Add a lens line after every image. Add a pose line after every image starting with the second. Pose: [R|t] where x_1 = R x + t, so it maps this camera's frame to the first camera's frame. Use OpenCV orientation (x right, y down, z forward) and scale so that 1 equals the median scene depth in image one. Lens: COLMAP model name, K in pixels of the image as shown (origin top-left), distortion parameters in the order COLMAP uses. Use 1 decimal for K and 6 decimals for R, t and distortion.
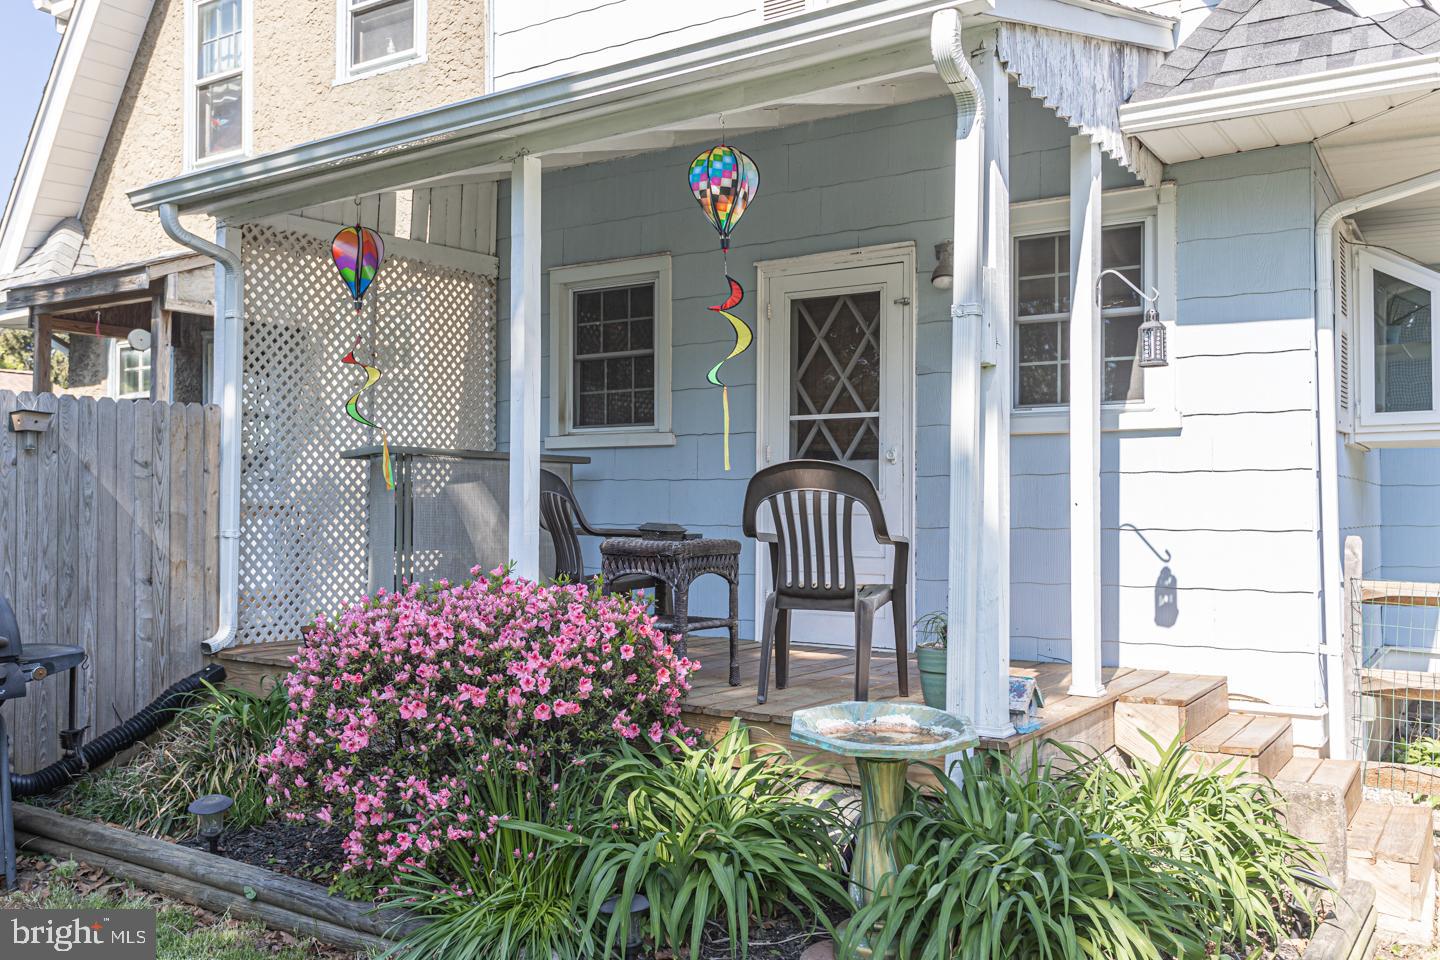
lens RADIAL K [[1158.7, 0, 720.0], [0, 1158.7, 480.0], [0, 0, 1]] dist [0.035679, -0.002861]
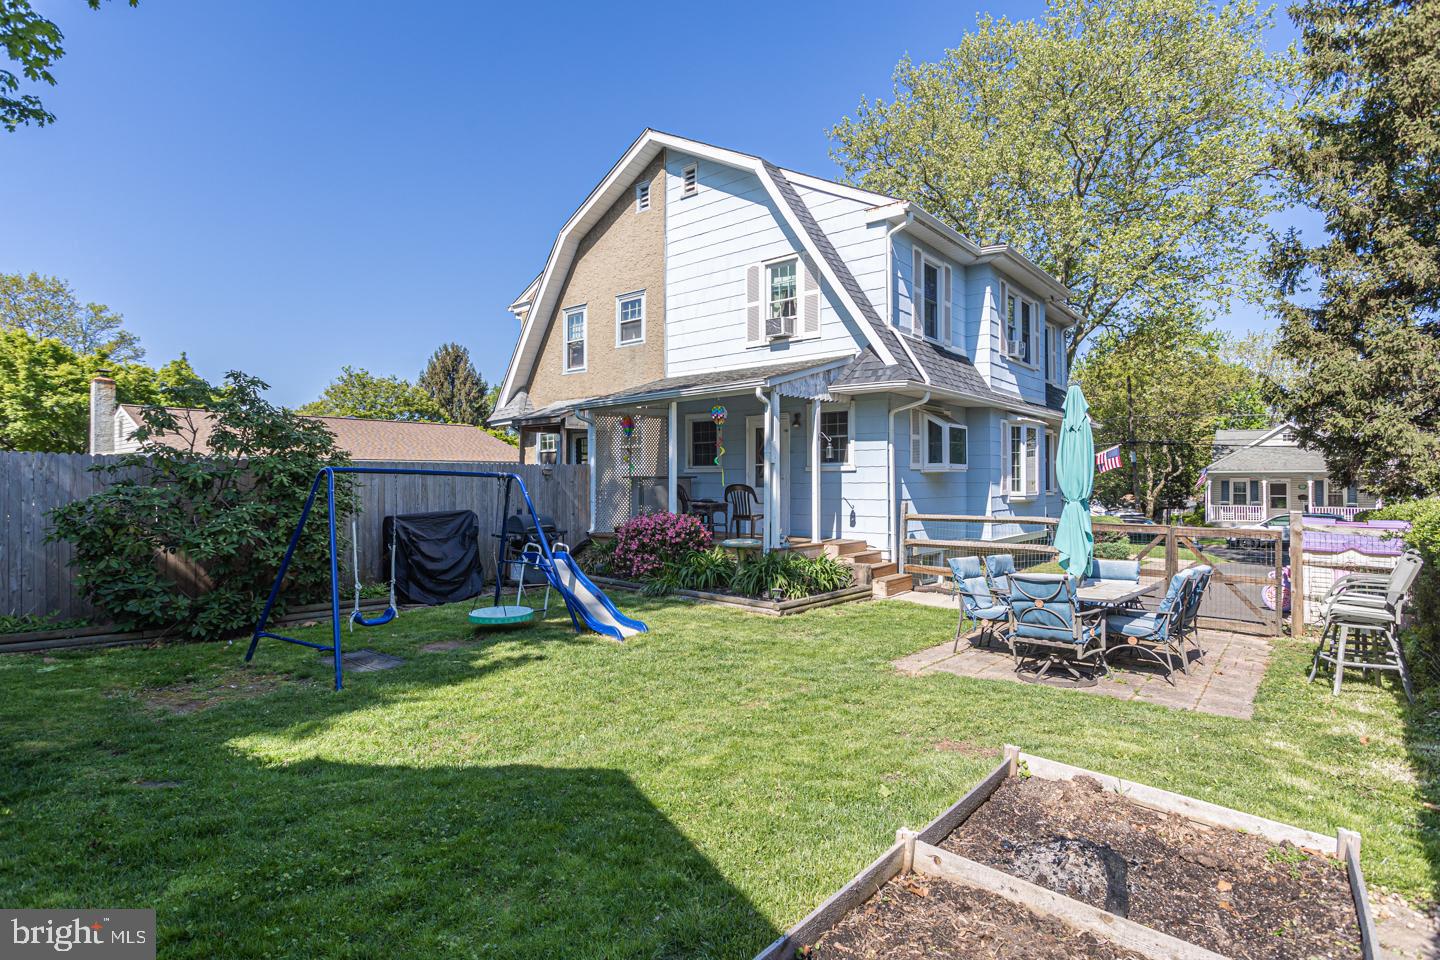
lens RADIAL K [[771.9, 0, 720.0], [0, 771.9, 480.0], [0, 0, 1]] dist [-0.000414, -0.000012]
pose [[0.989142, -0.005669, -0.146855, 0.351159], [0.009888, 0.999559, 0.028016, -0.091053], [0.146632, -0.029164, 0.988761, -1.457434]]
